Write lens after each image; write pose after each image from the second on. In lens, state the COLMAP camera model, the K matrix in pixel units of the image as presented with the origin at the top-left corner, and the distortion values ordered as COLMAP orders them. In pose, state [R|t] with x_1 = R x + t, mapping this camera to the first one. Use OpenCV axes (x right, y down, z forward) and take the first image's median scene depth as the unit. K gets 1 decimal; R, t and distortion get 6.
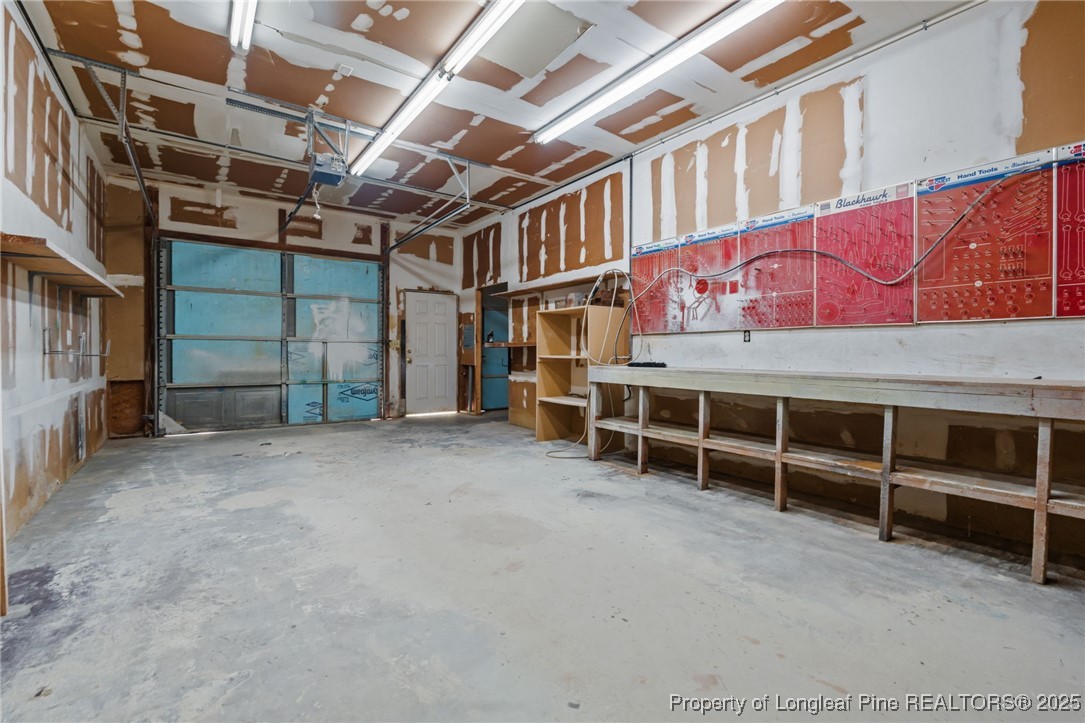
lens RADIAL K [[479.7, 0, 537.6], [0, 479.7, 363.1], [0, 0, 1]] dist [-0.007737, 0.000728]
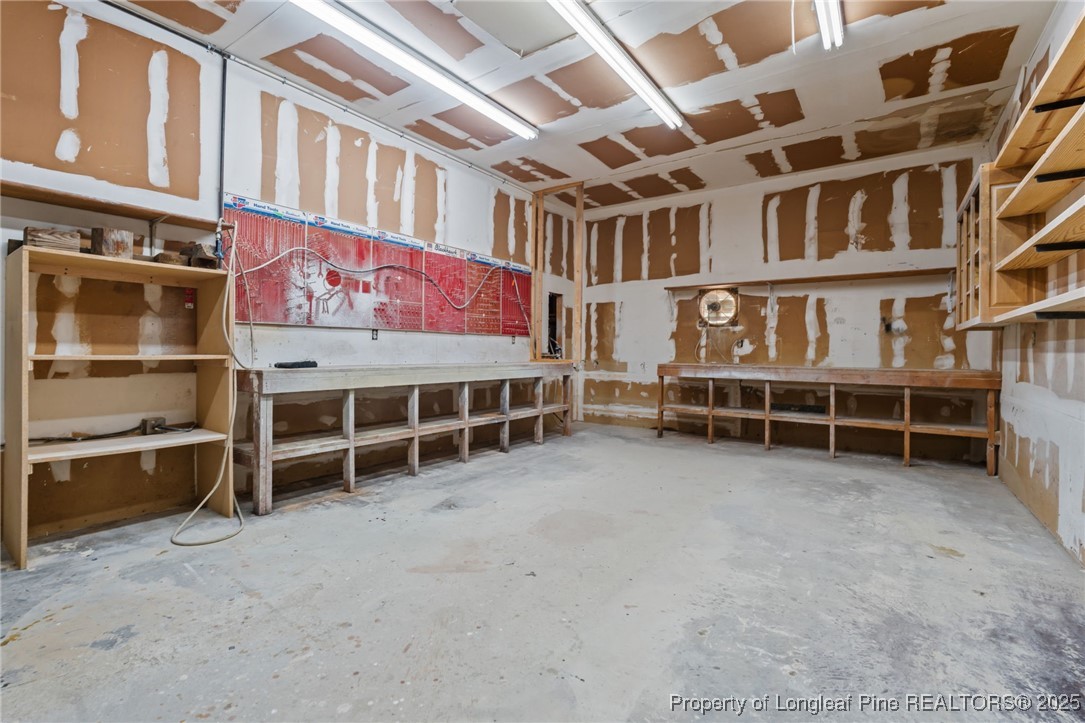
lens RADIAL K [[479.7, 0, 537.6], [0, 479.7, 363.1], [0, 0, 1]] dist [-0.007737, 0.000728]
pose [[-0.316787, -0.029395, 0.948041, -0.787494], [0.011277, 0.999332, 0.034753, -0.027705], [-0.948430, 0.021700, -0.316244, 1.086984]]
